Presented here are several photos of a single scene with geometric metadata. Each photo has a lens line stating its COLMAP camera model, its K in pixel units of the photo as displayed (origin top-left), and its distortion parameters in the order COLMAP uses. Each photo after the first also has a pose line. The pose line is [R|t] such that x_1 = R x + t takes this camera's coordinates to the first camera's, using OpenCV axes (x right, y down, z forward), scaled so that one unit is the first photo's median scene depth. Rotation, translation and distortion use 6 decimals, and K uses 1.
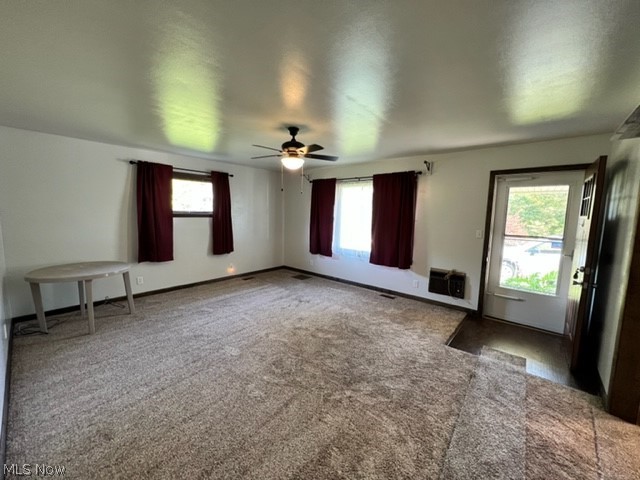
lens RADIAL K [[255.2, 0, 320.0], [0, 255.2, 240.0], [0, 0, 1]] dist [0.002233, 0.000121]
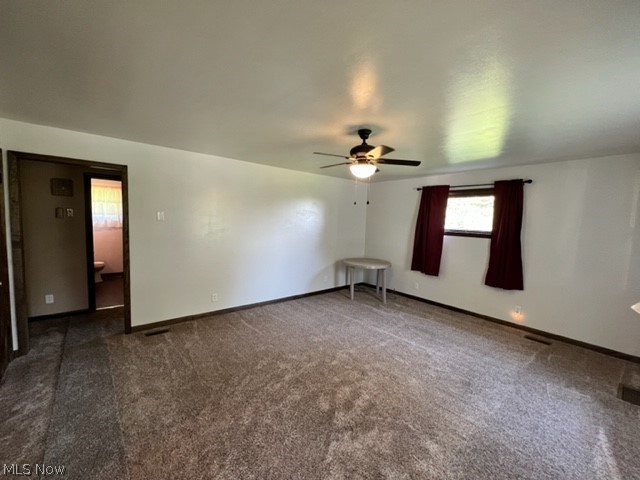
lens RADIAL K [[255.2, 0, 320.0], [0, 255.2, 240.0], [0, 0, 1]] dist [0.002233, 0.000121]
pose [[-0.156314, 0.055168, -0.986165, 0.514371], [-0.146499, 0.986100, 0.078385, -0.078183], [0.976782, 0.156725, -0.146060, 0.676090]]
